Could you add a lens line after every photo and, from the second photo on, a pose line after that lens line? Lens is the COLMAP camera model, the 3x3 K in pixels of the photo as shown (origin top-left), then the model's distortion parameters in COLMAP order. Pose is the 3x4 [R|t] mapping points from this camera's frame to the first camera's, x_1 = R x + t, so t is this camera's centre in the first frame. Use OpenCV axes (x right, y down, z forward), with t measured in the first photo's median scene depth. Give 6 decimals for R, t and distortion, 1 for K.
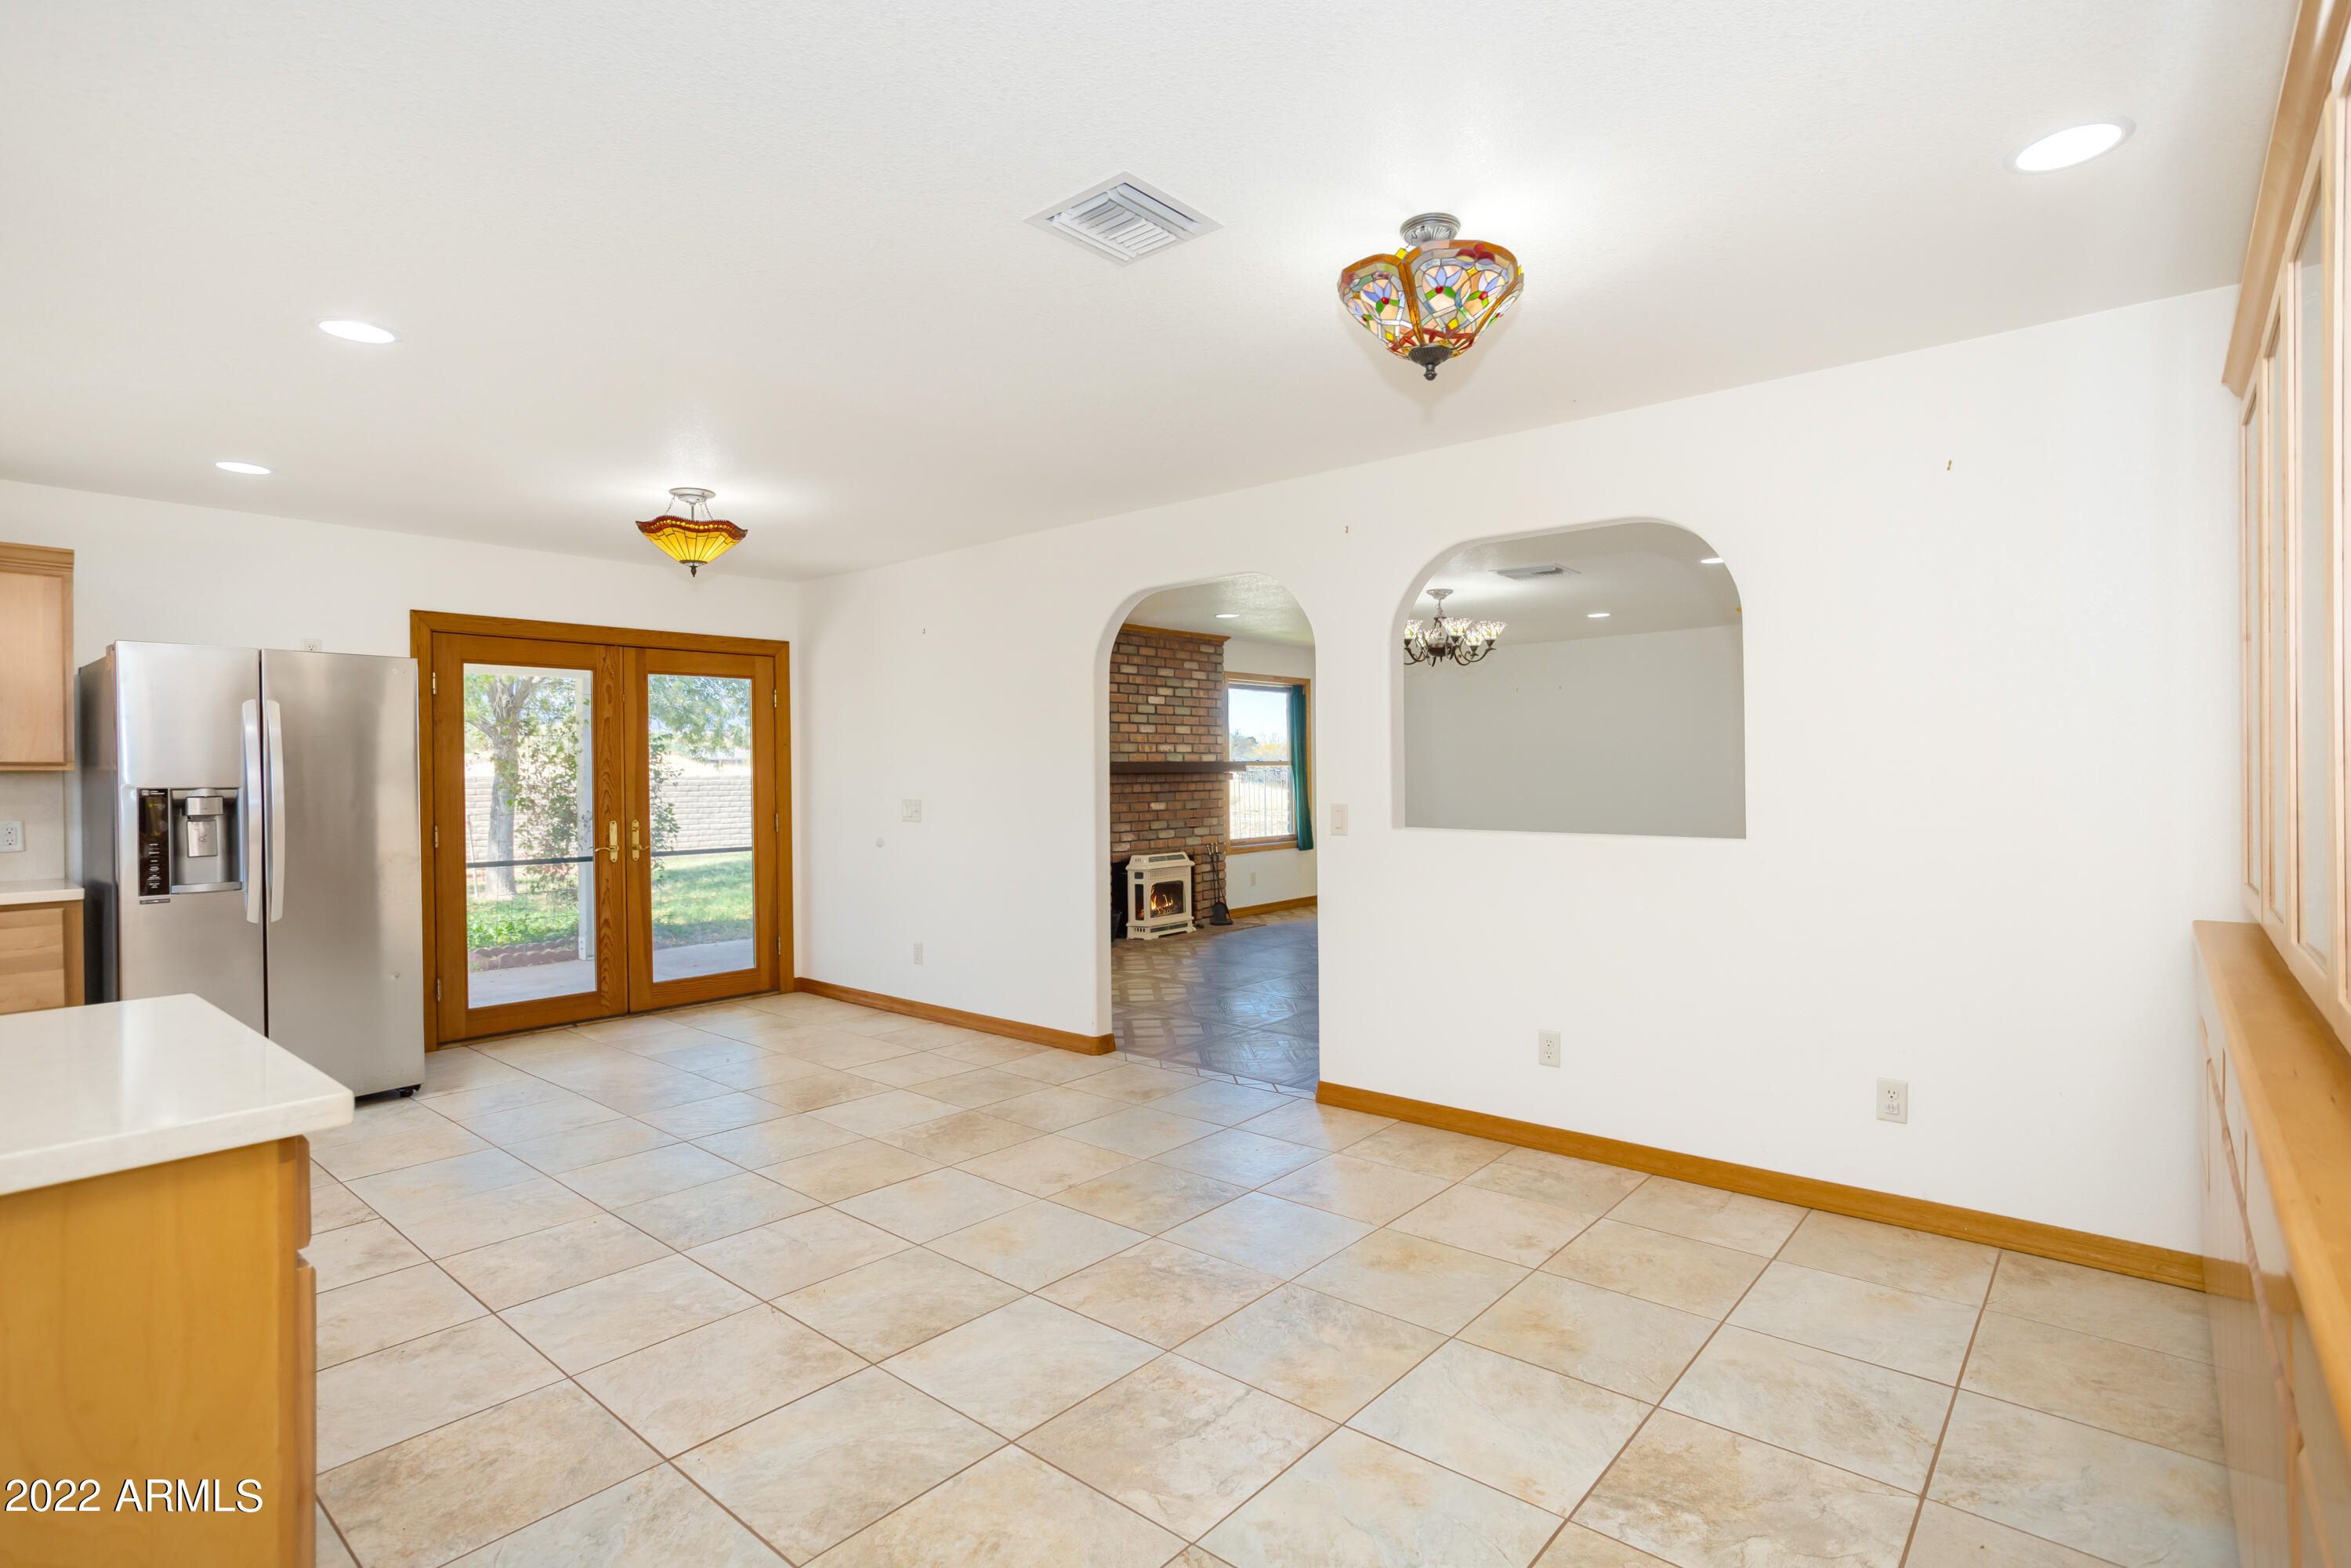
lens RADIAL K [[1151.2, 0, 1186.4], [0, 1151.2, 780.3], [0, 0, 1]] dist [-0.045823, 0.031655]
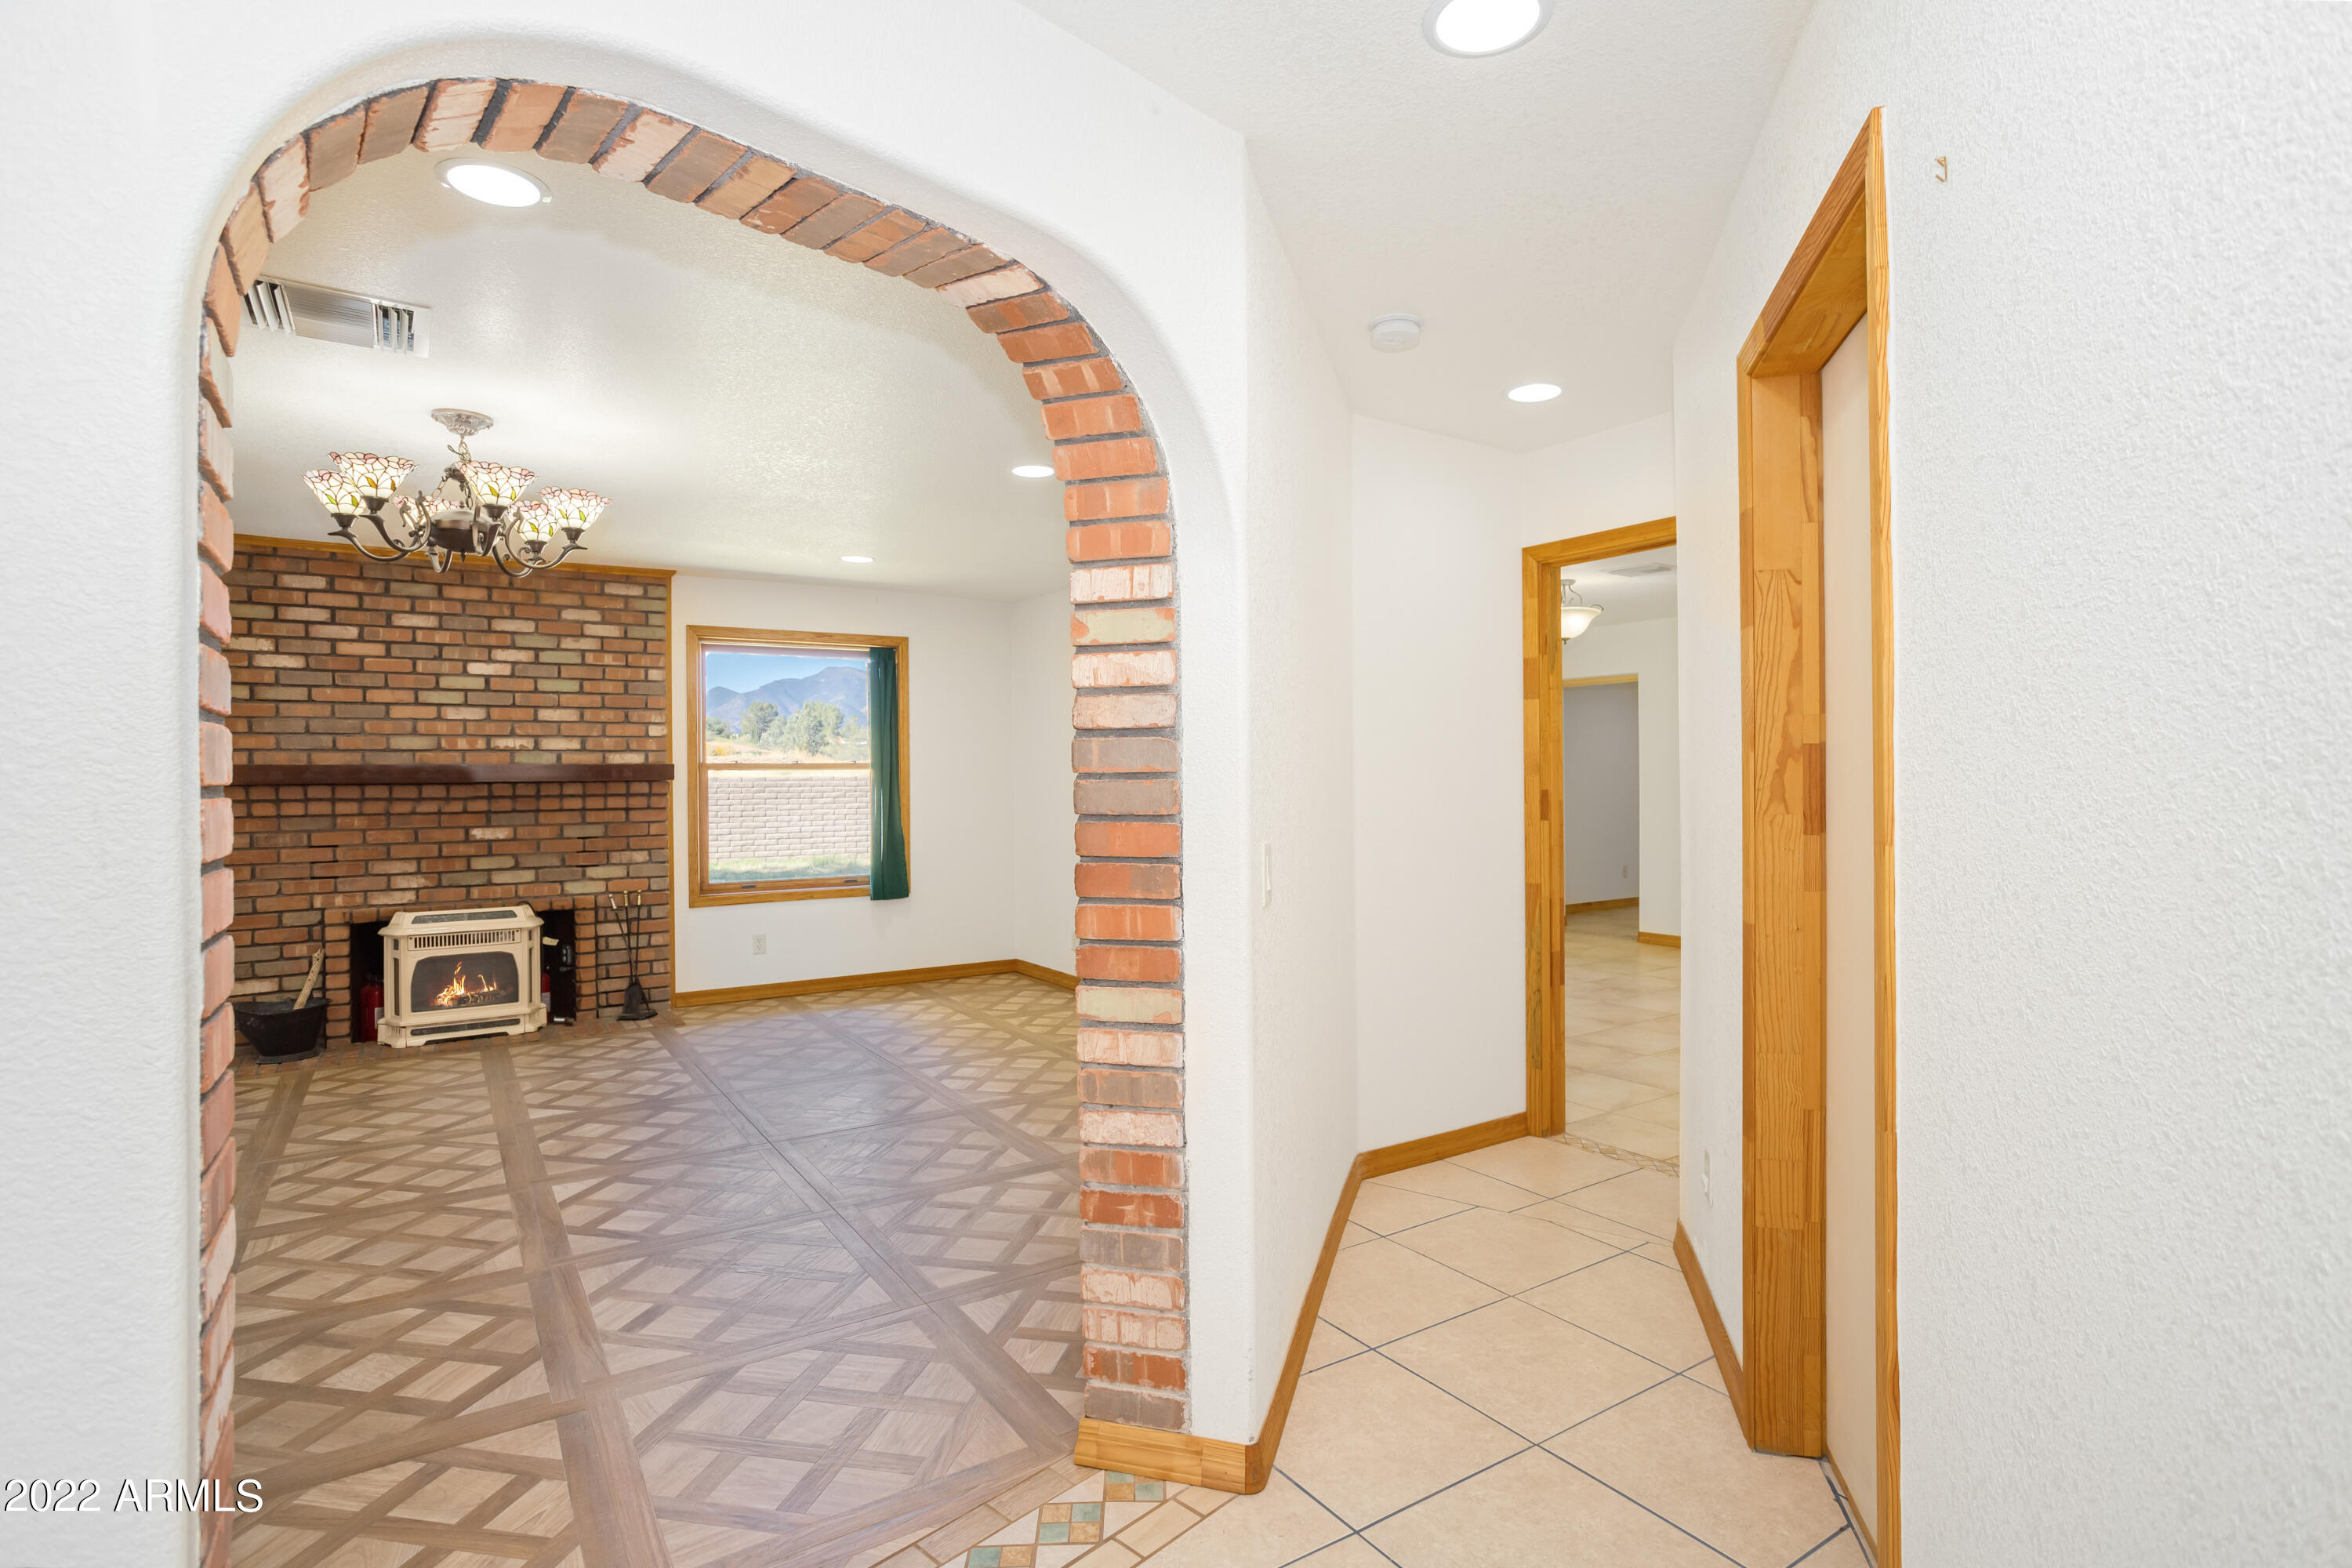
lens RADIAL K [[1151.7, 0, 1186.9], [0, 1151.7, 780.3], [0, 0, 1]] dist [-0.045823, 0.031655]
pose [[0.964096, 0.000009, -0.265554, 0.774021], [-0.001010, 0.999993, -0.003630, -0.008078], [0.265552, 0.003768, 0.964089, 0.731875]]
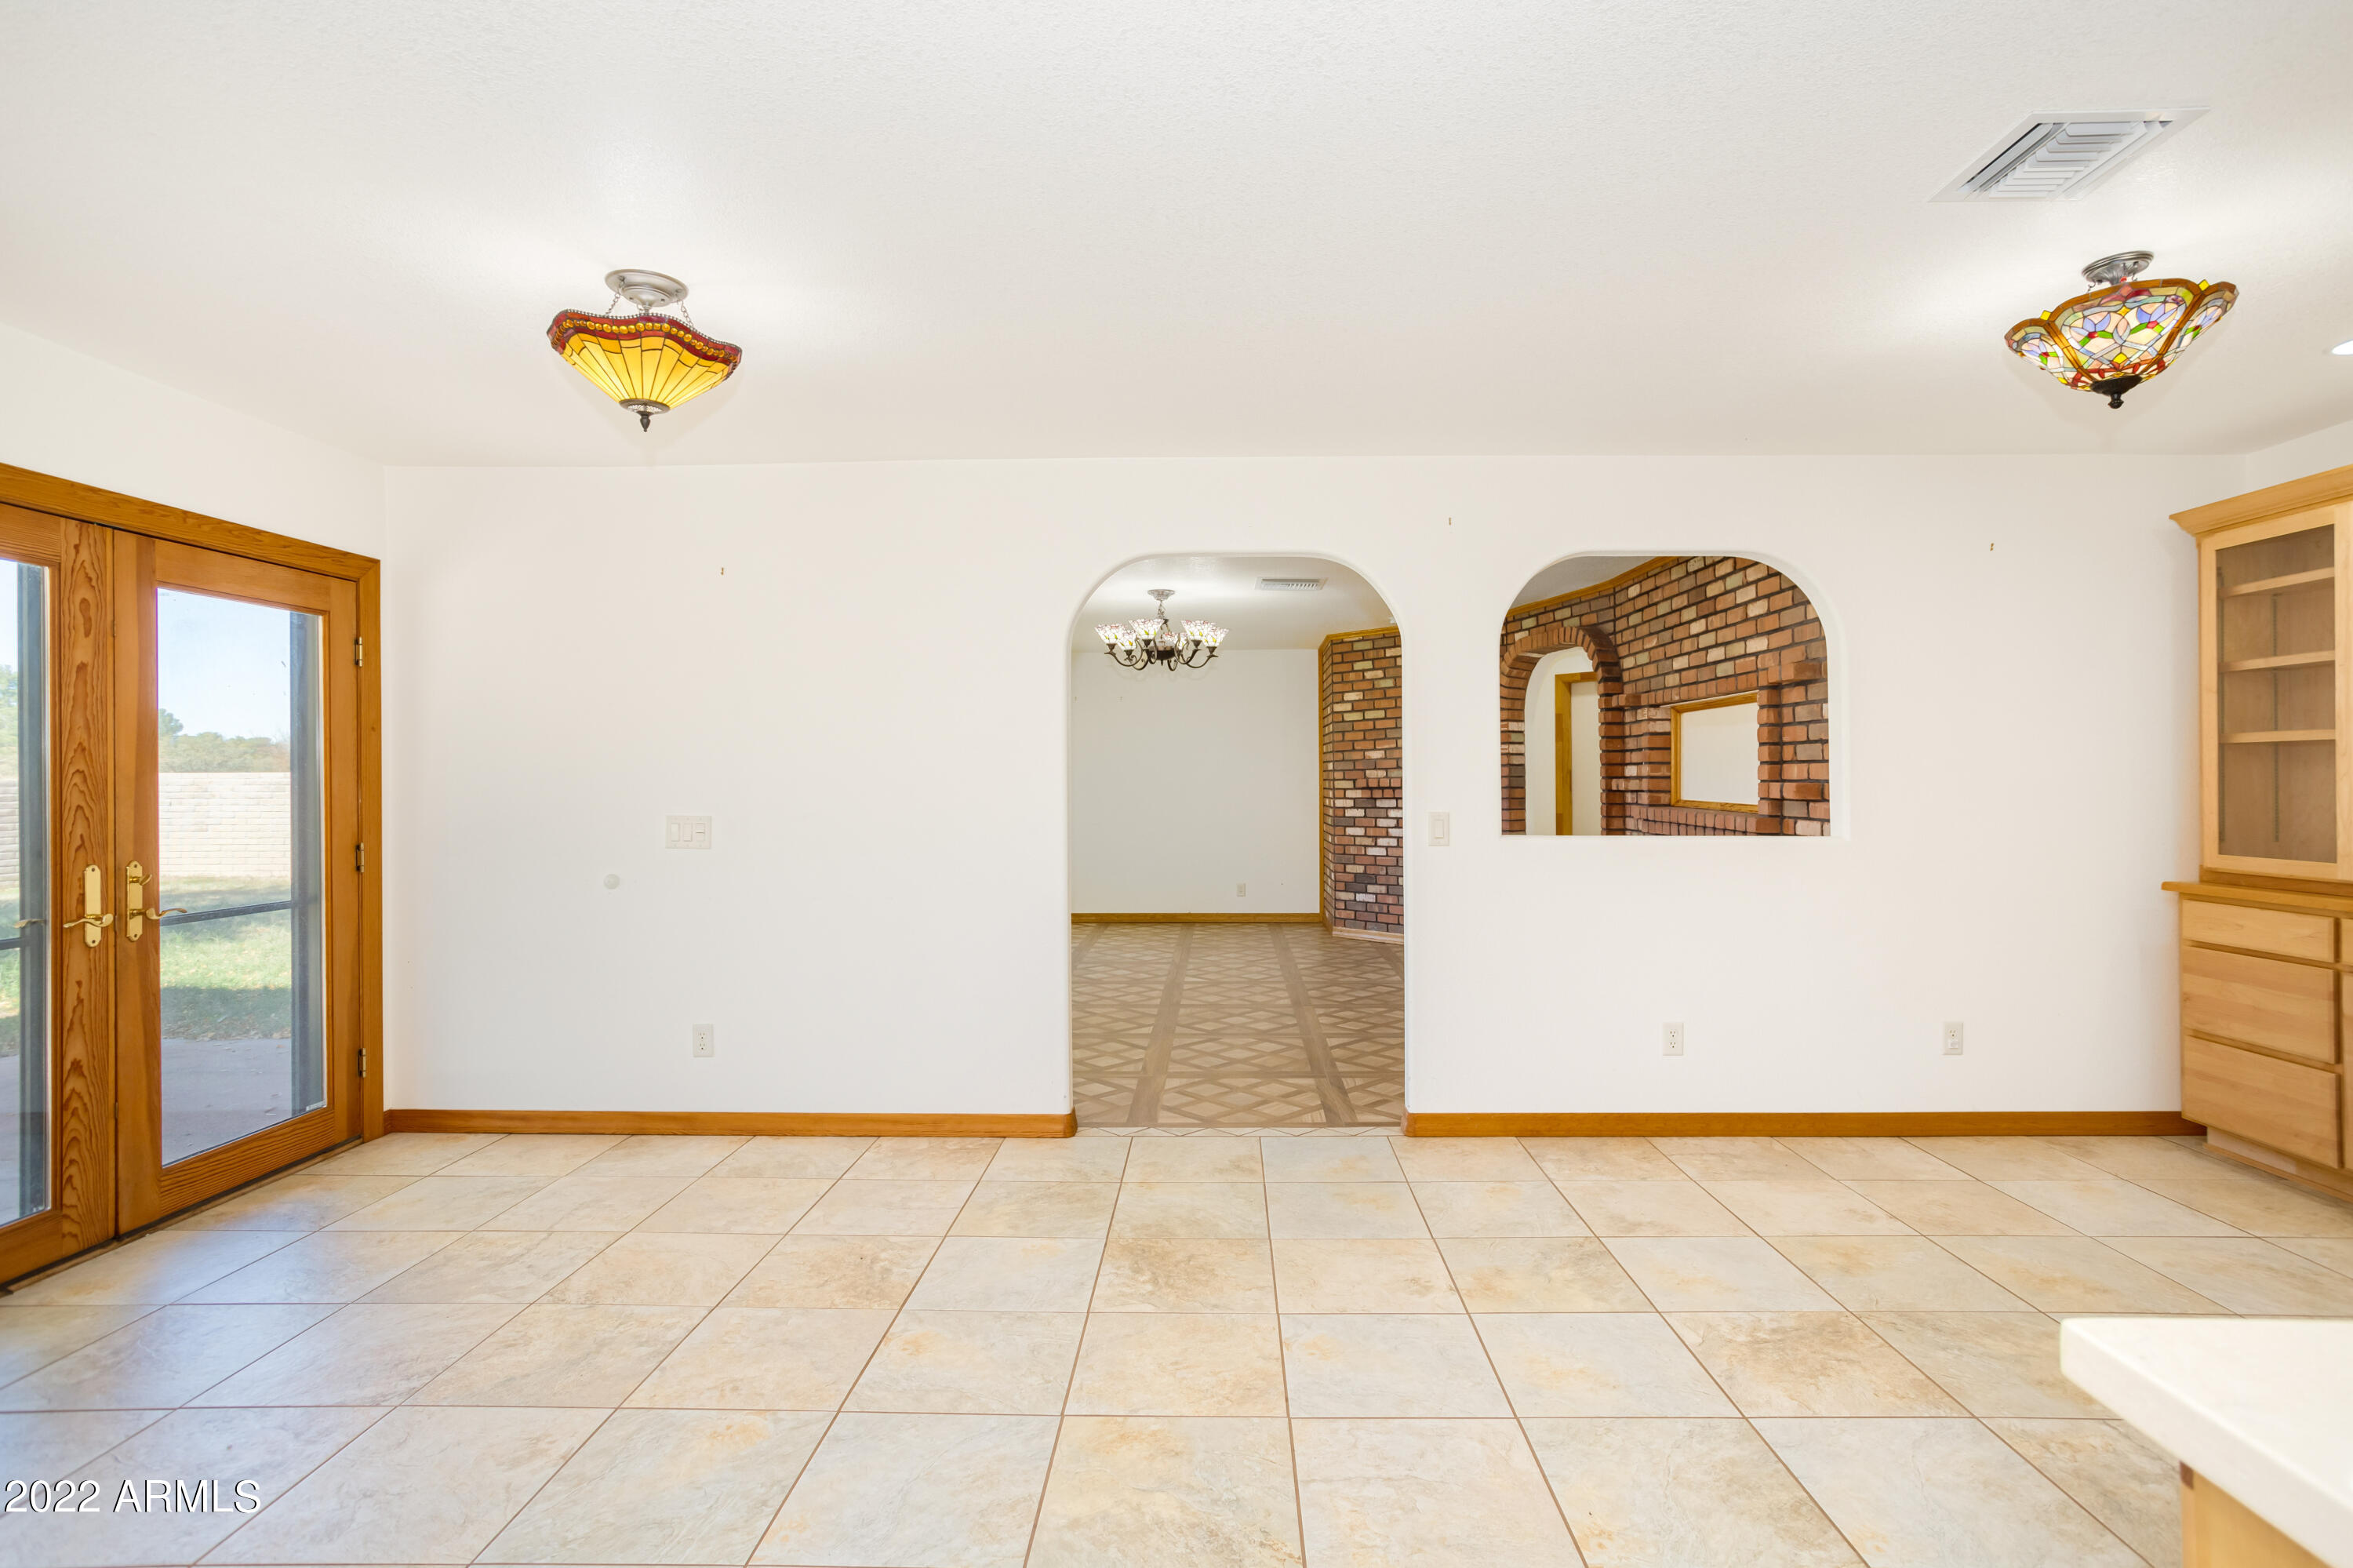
lens RADIAL K [[1152.3, 0, 1187.4], [0, 1152.3, 780.3], [0, 0, 1]] dist [-0.045823, 0.031655]
pose [[0.771505, 0.005863, 0.636196, -0.441439], [0.000480, 0.999952, -0.009798, 0.002587], [-0.636223, 0.007864, 0.771465, 0.290193]]
